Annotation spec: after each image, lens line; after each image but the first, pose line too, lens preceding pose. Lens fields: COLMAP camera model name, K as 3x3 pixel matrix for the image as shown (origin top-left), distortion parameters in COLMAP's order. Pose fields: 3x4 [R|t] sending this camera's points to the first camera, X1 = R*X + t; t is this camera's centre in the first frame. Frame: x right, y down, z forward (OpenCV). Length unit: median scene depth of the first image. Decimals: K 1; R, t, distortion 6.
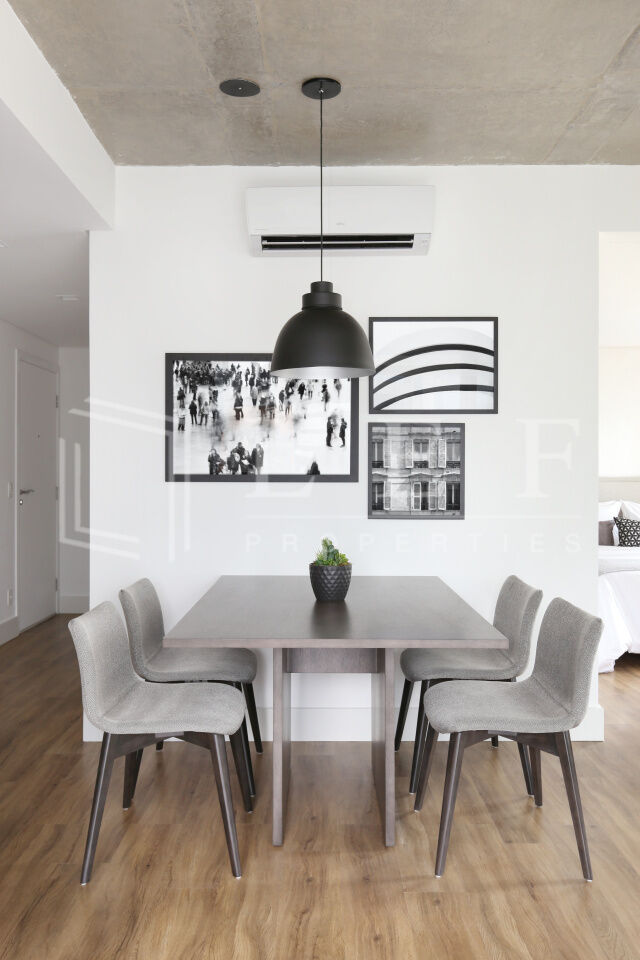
lens RADIAL K [[838.5, 0, 320.0], [0, 838.5, 480.0], [0, 0, 1]] dist [0.000249, -0.007117]
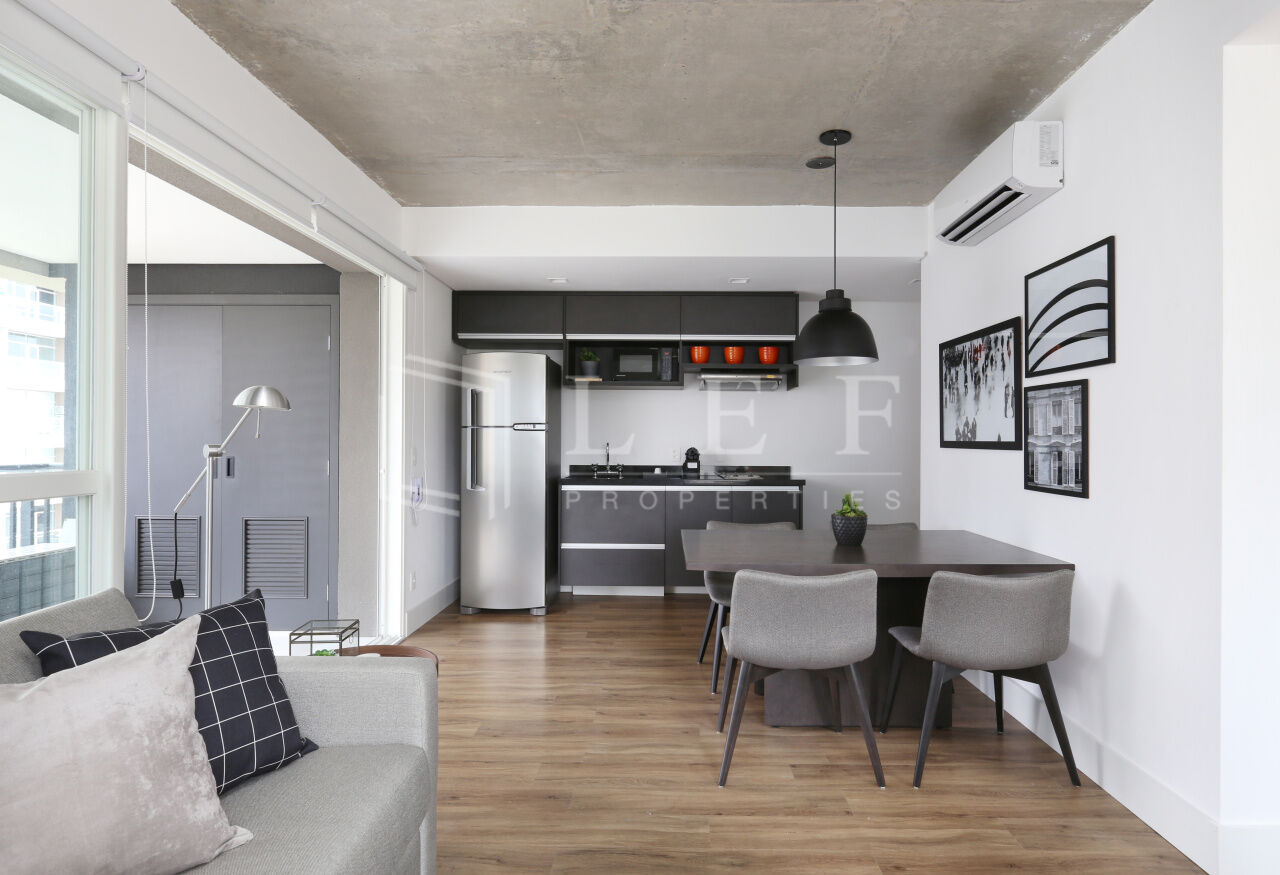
lens RADIAL K [[673.3, 0, 661.8], [0, 673.3, 438.7], [0, 0, 1]] dist [0.002211, 0.000244]
pose [[-0.008898, -0.002013, -0.999958, 0.957226], [0.004877, 0.999986, -0.002057, -0.012654], [0.999949, -0.004895, -0.008888, 0.692260]]
